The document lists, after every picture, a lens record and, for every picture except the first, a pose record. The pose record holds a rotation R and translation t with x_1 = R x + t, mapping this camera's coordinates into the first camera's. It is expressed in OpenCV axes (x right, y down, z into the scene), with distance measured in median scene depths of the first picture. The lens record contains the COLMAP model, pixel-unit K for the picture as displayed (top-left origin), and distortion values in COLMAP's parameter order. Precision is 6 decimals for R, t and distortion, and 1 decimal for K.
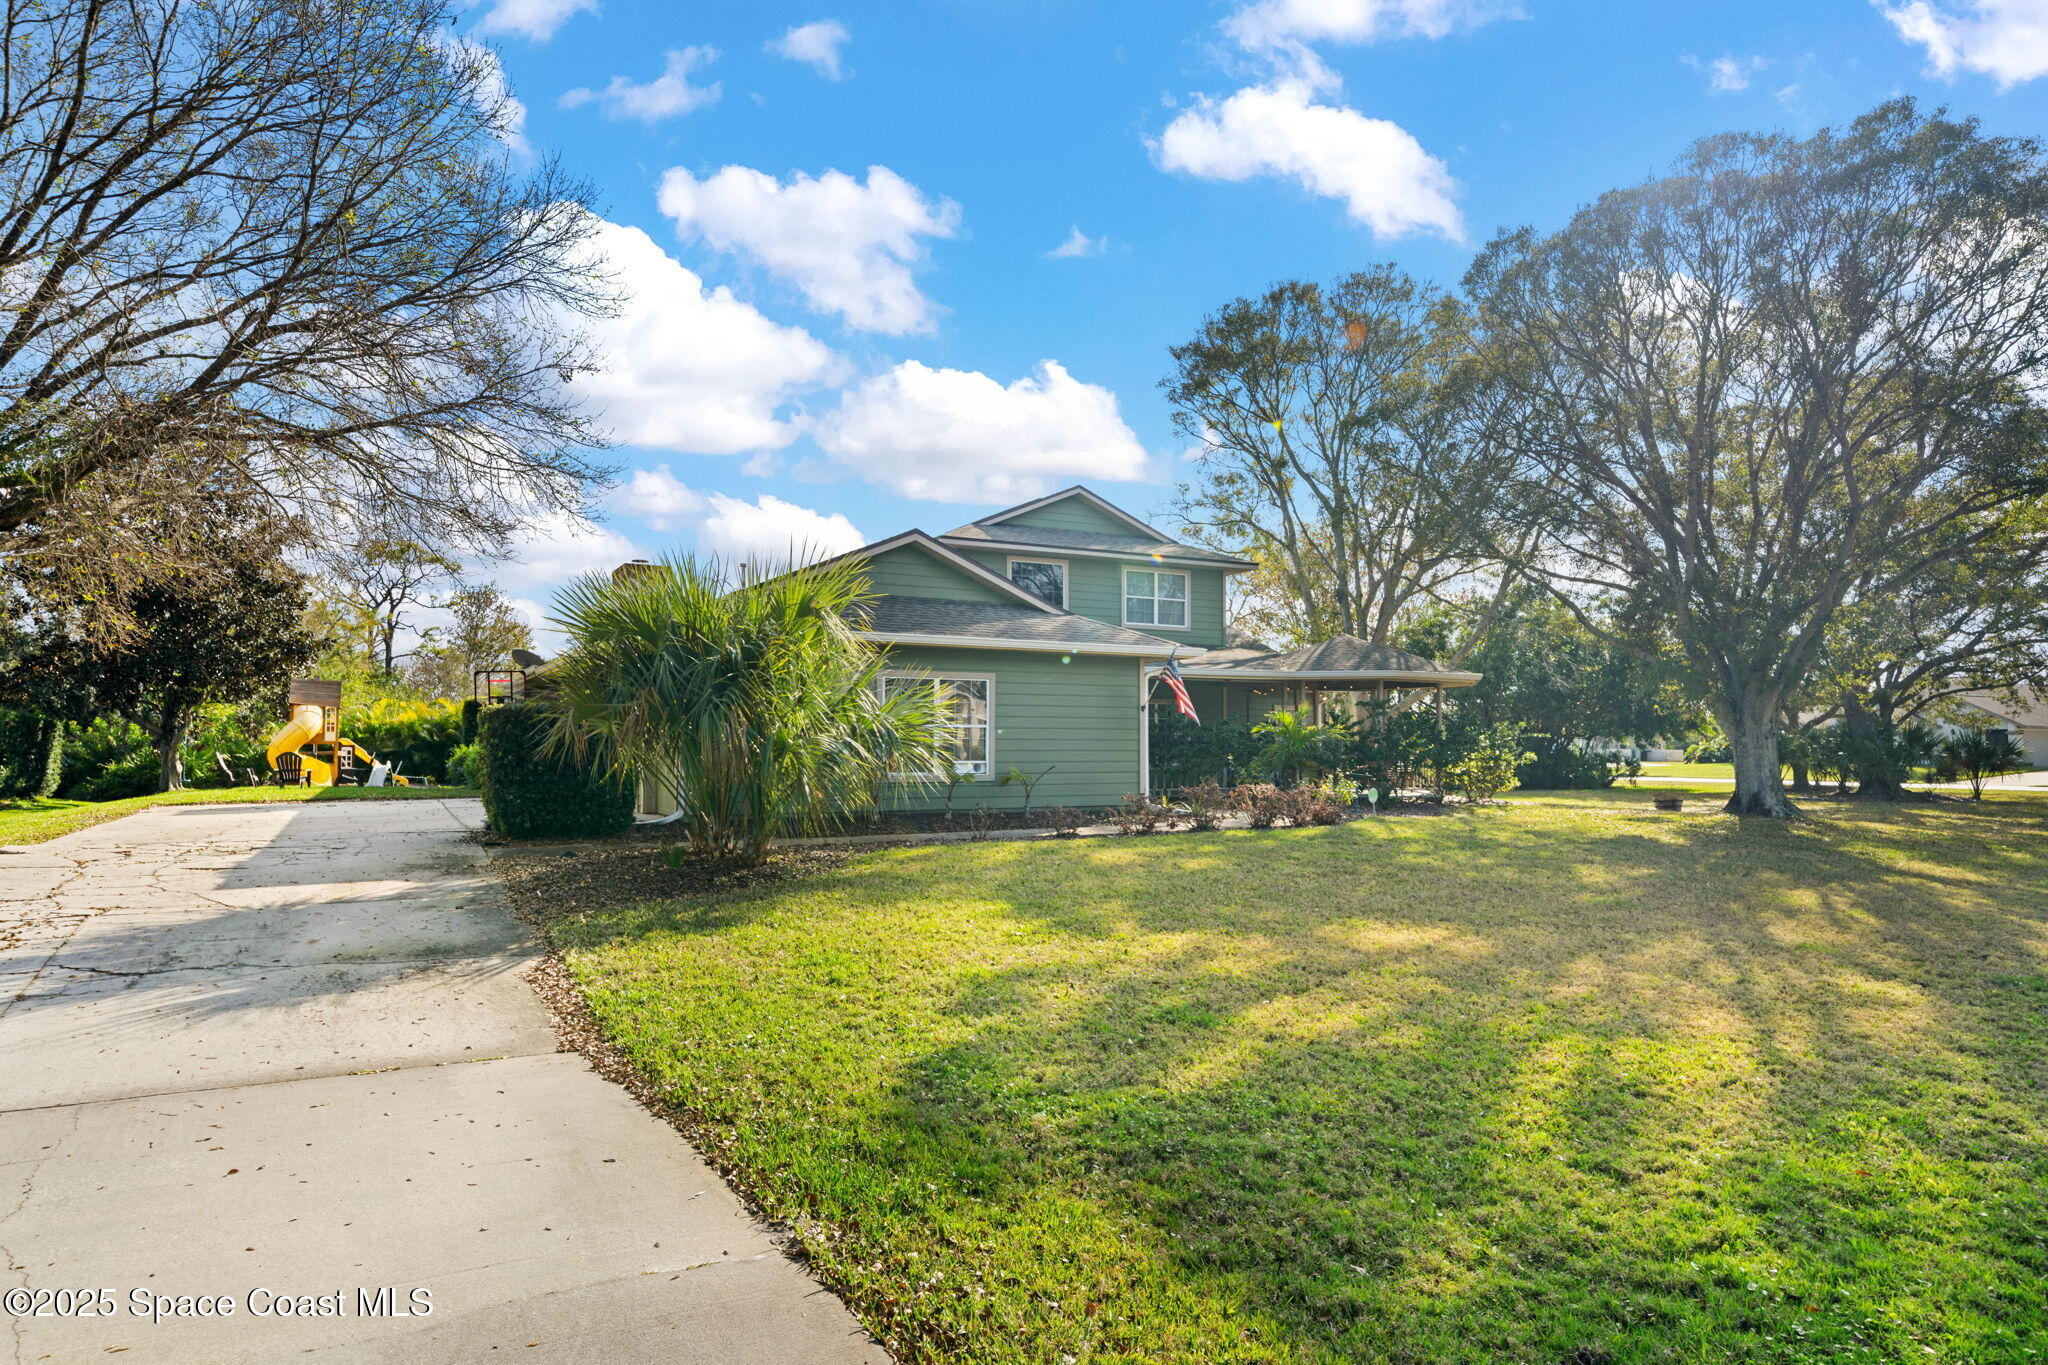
lens RADIAL K [[1084.9, 0, 1099.2], [0, 1084.9, 695.2], [0, 0, 1]] dist [0.001631, -0.000198]
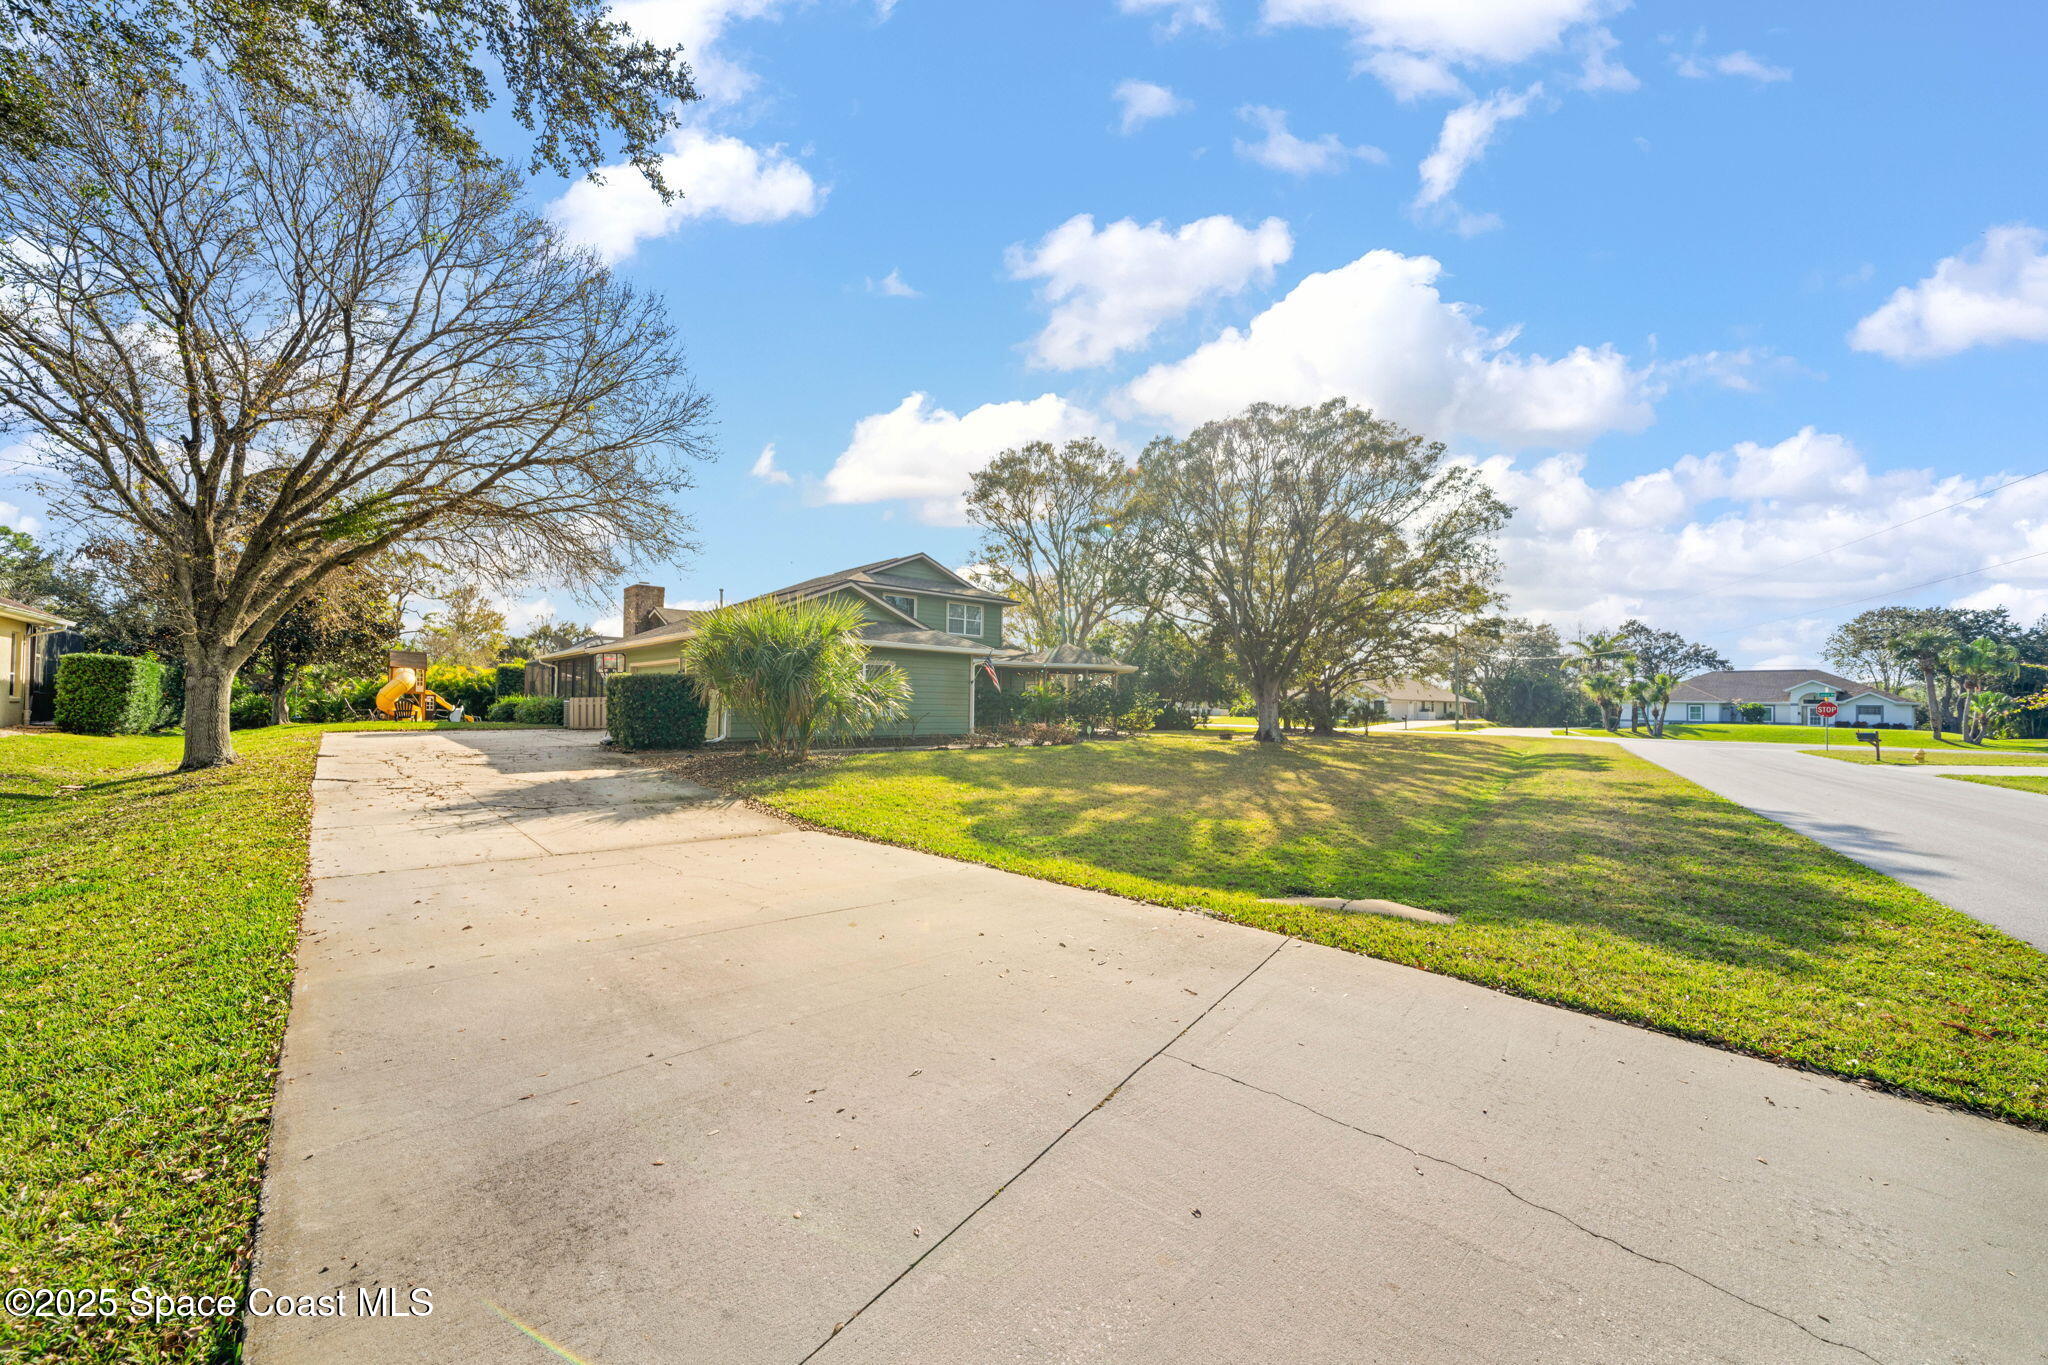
lens RADIAL K [[698.0, 0, 1031.8], [0, 698.0, 685.7], [0, 0, 1]] dist [-0.002739, -0.000143]
pose [[0.975082, 0.019135, 0.221016, -0.094891], [-0.023549, 0.999572, 0.017352, -0.003703], [-0.220590, -0.022124, 0.975116, -0.140540]]
